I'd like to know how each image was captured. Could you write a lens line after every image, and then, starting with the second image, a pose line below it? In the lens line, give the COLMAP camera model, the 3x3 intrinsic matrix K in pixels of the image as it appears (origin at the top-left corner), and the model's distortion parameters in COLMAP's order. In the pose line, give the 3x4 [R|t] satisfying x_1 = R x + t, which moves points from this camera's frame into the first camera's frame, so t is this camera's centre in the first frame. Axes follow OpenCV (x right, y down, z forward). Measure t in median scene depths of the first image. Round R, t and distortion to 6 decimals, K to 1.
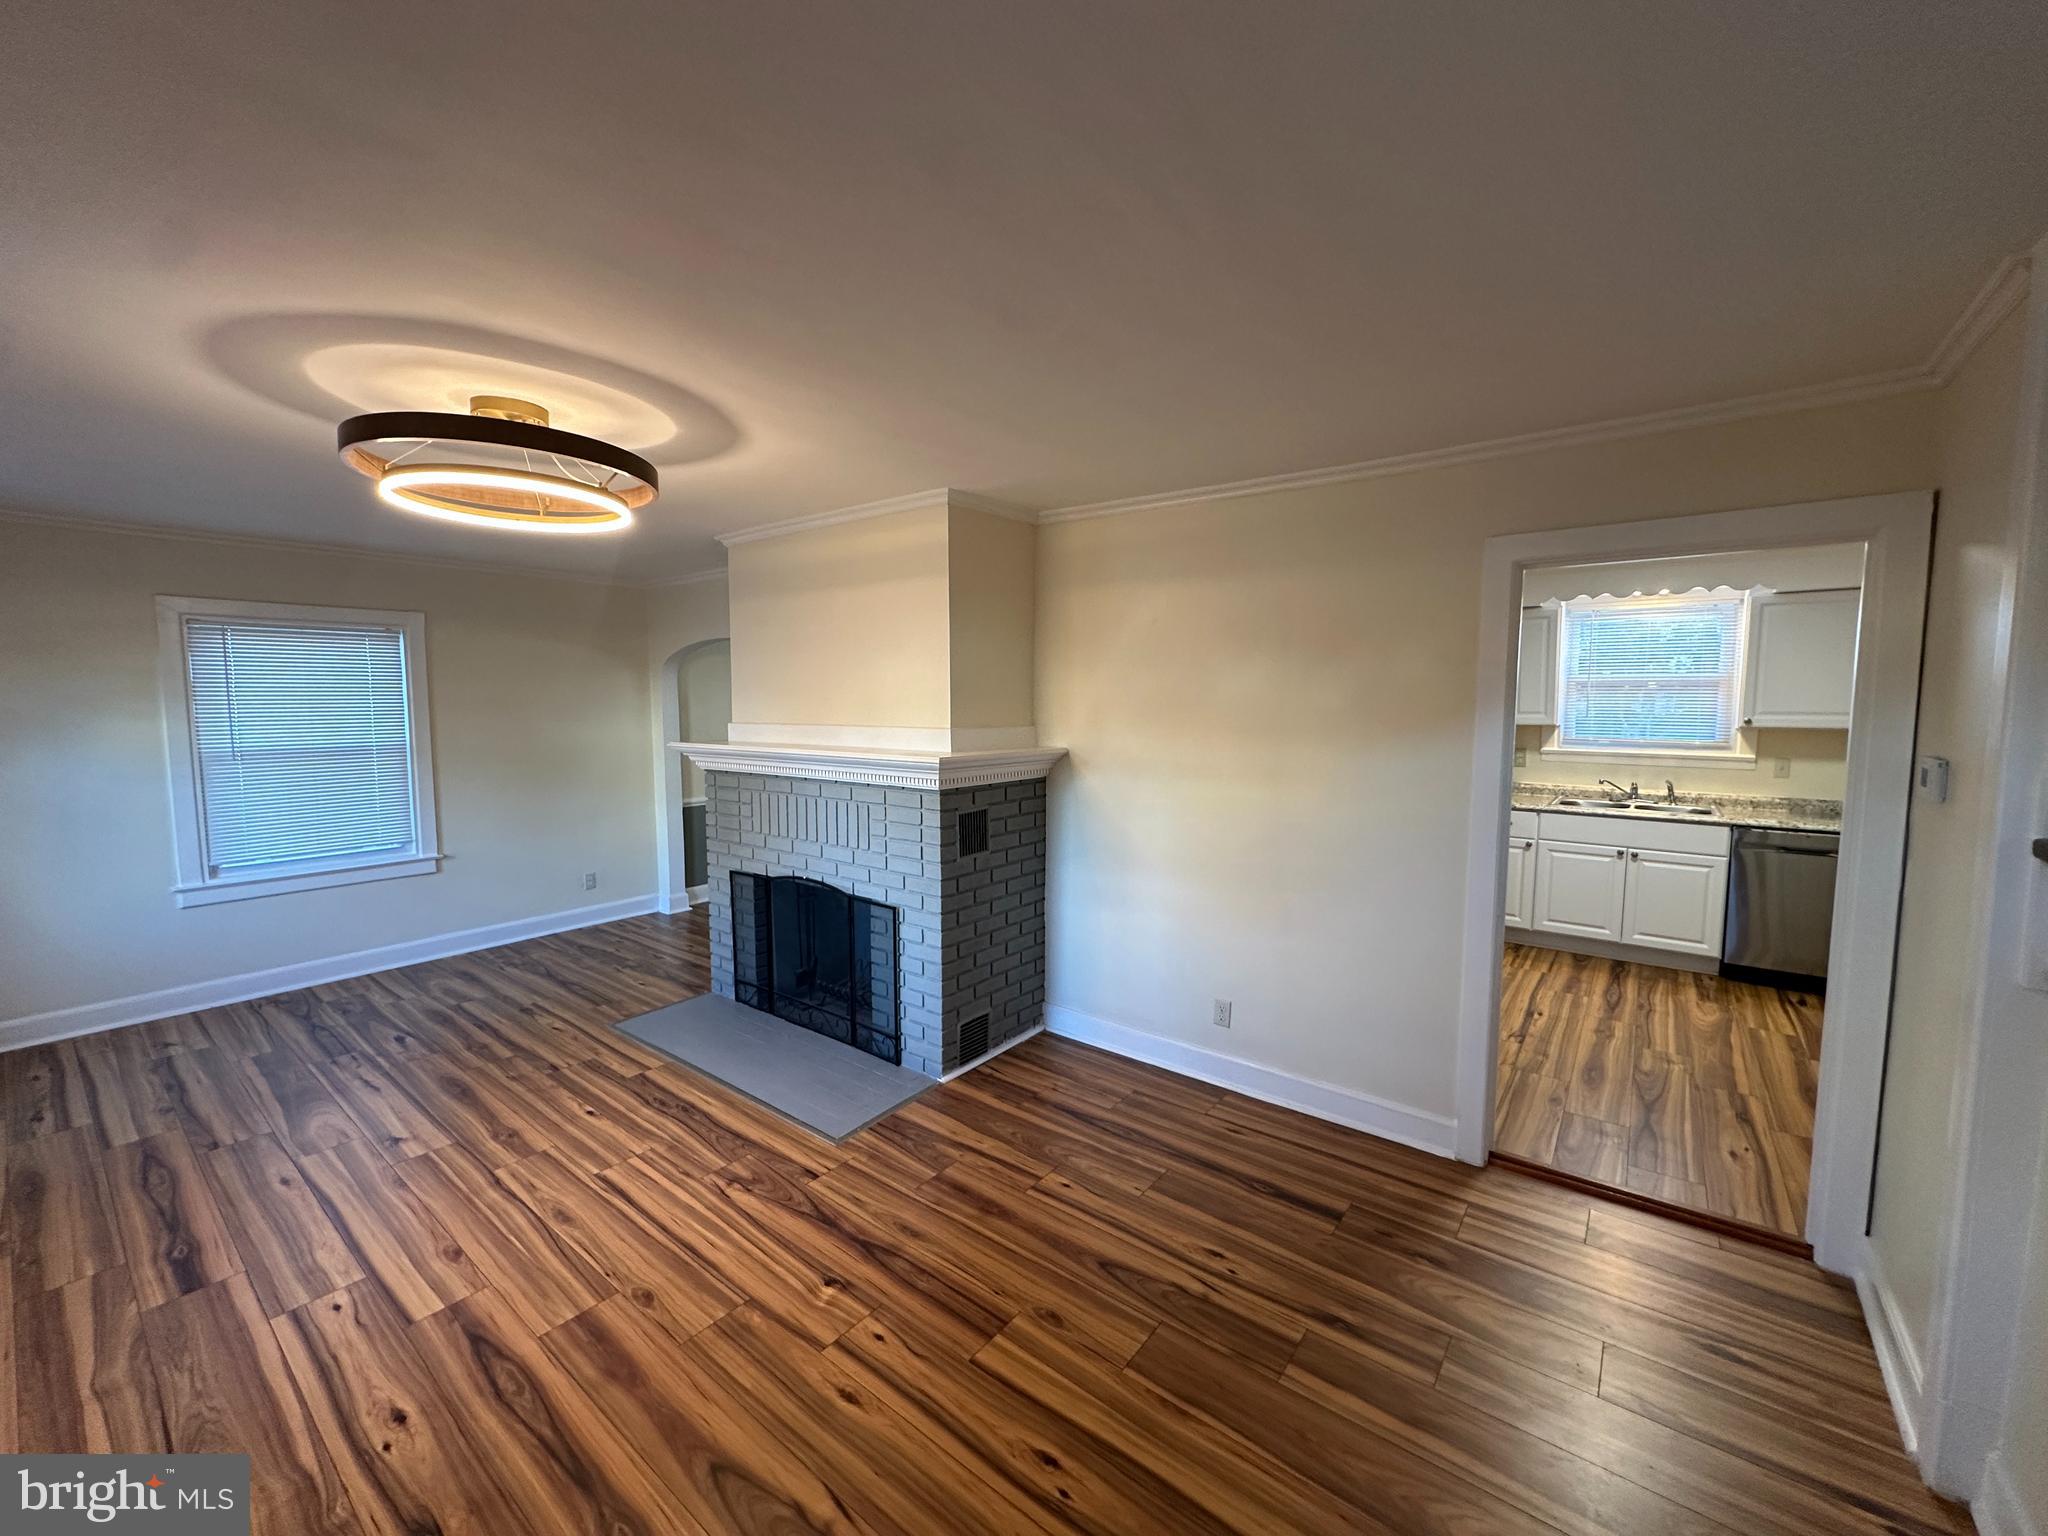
lens RADIAL K [[814.7, 0, 1027.9], [0, 814.7, 772.4], [0, 0, 1]] dist [-0.005938, 0.001294]
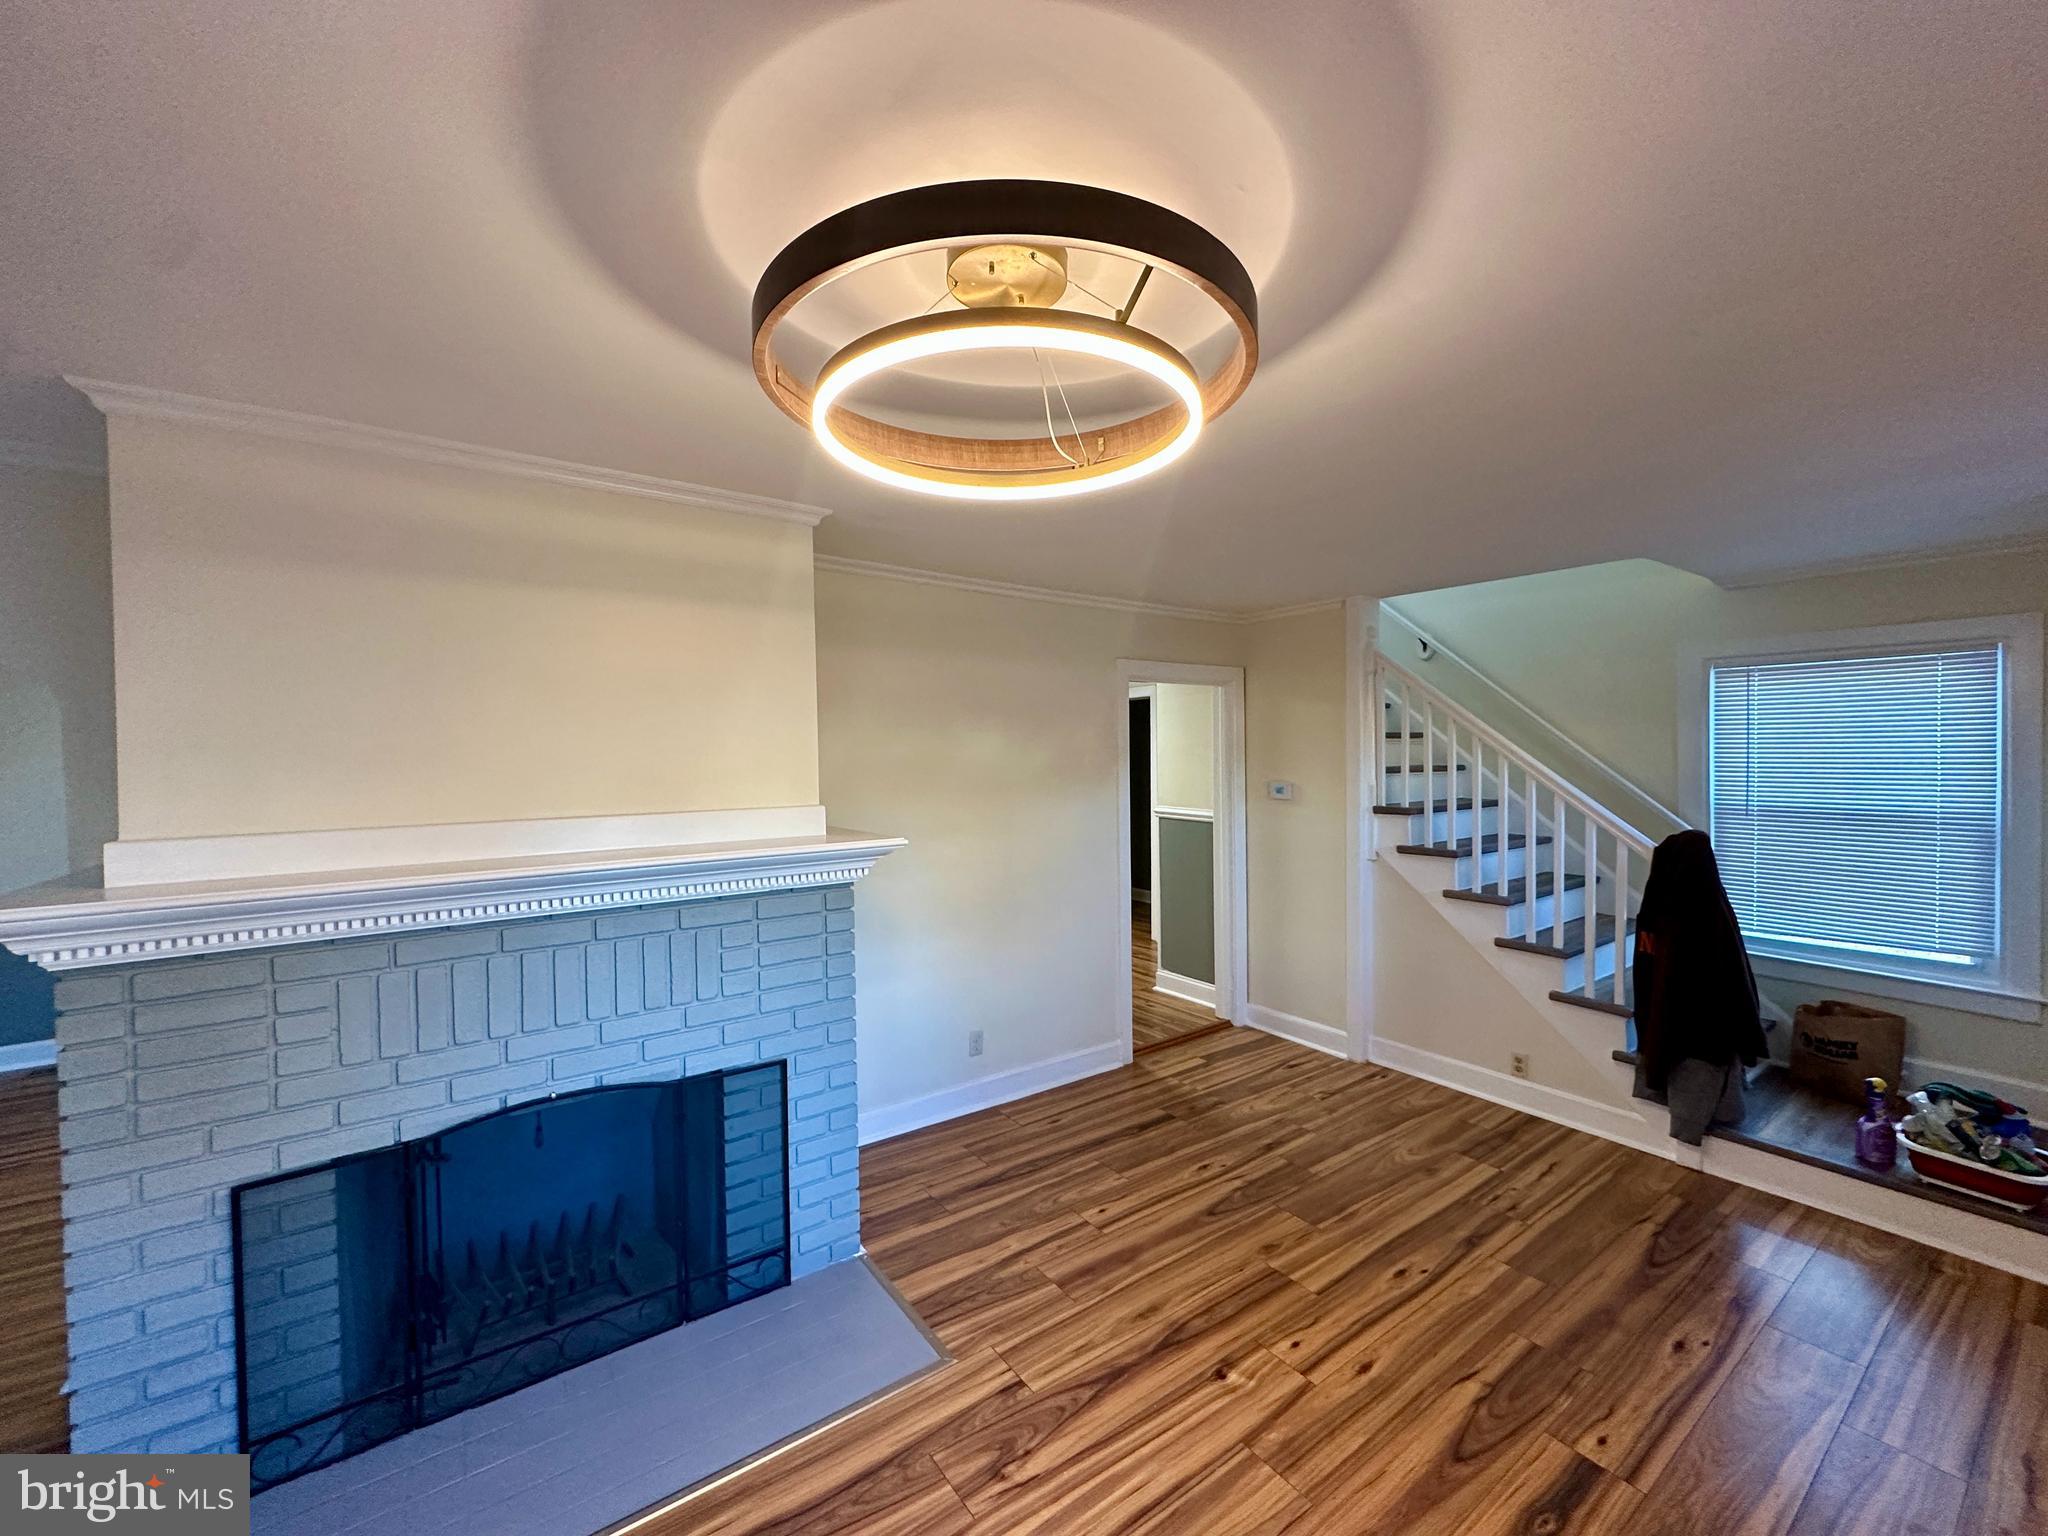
lens RADIAL K [[814.7, 0, 1022.6], [0, 814.7, 769.2], [0, 0, 1]] dist [-0.005938, 0.001294]
pose [[0.284459, -0.022816, 0.958417, -0.808137], [0.097002, 0.995271, -0.005097, -0.066312], [-0.953768, 0.094418, 0.285327, 0.589955]]
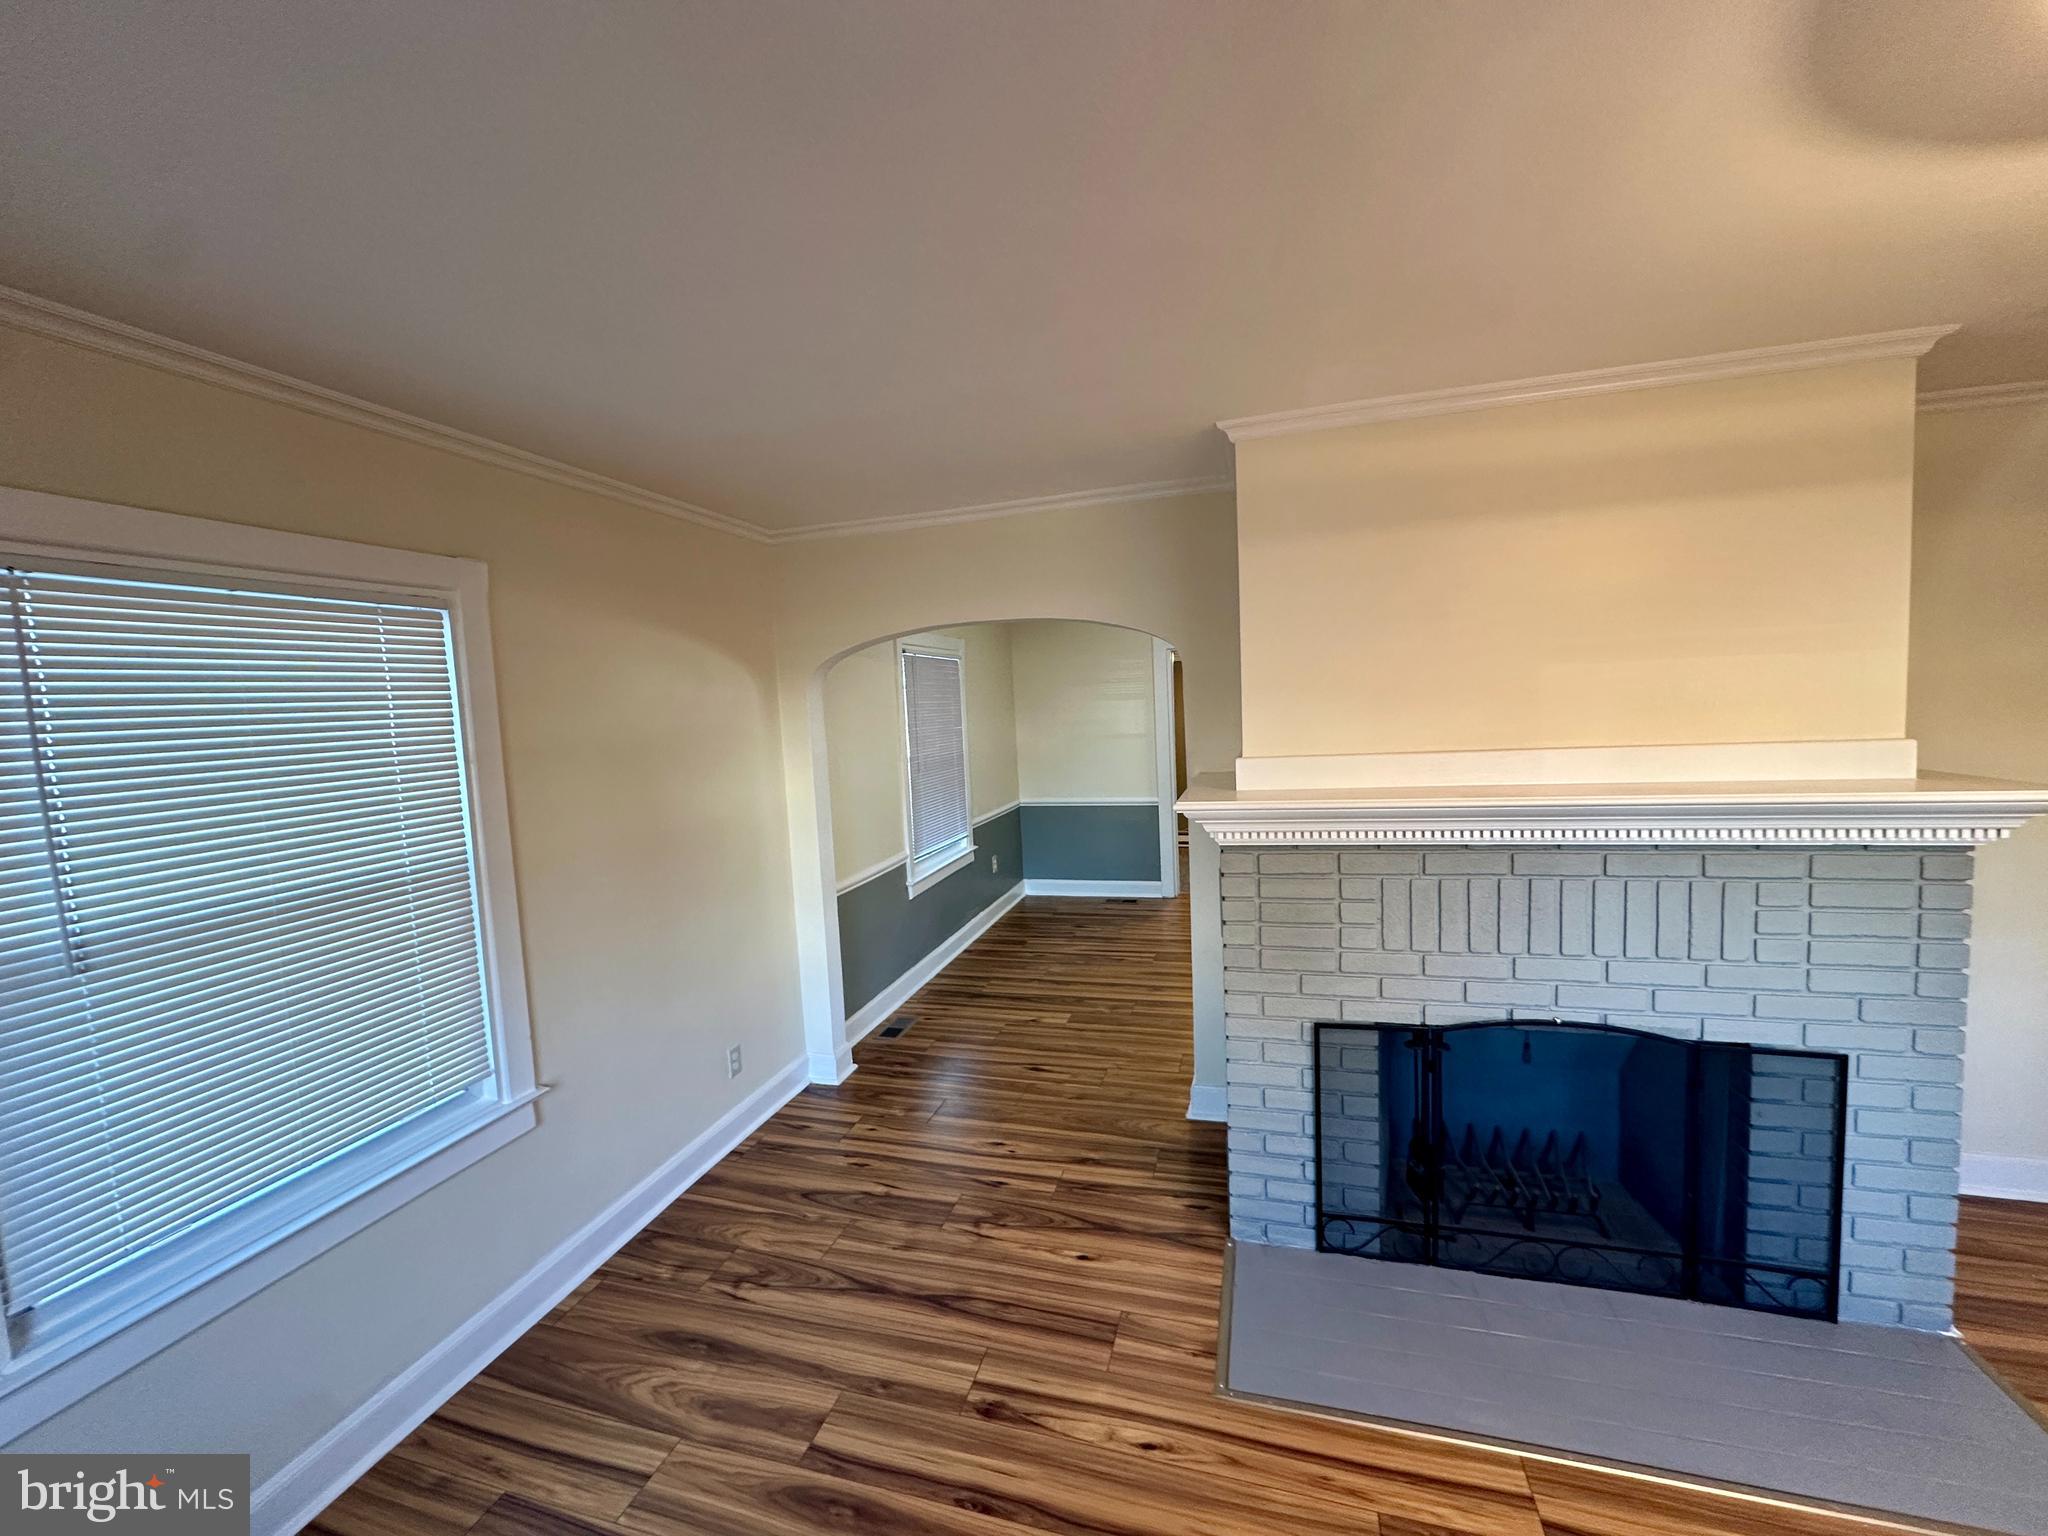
lens RADIAL K [[814.7, 0, 1018.0], [0, 814.7, 767.5], [0, 0, 1]] dist [-0.005938, 0.001294]
pose [[0.929609, -0.075519, 0.360728, -0.925576], [0.080614, 0.996745, 0.000925, -0.087132], [-0.359623, 0.028220, 0.932671, 0.691196]]
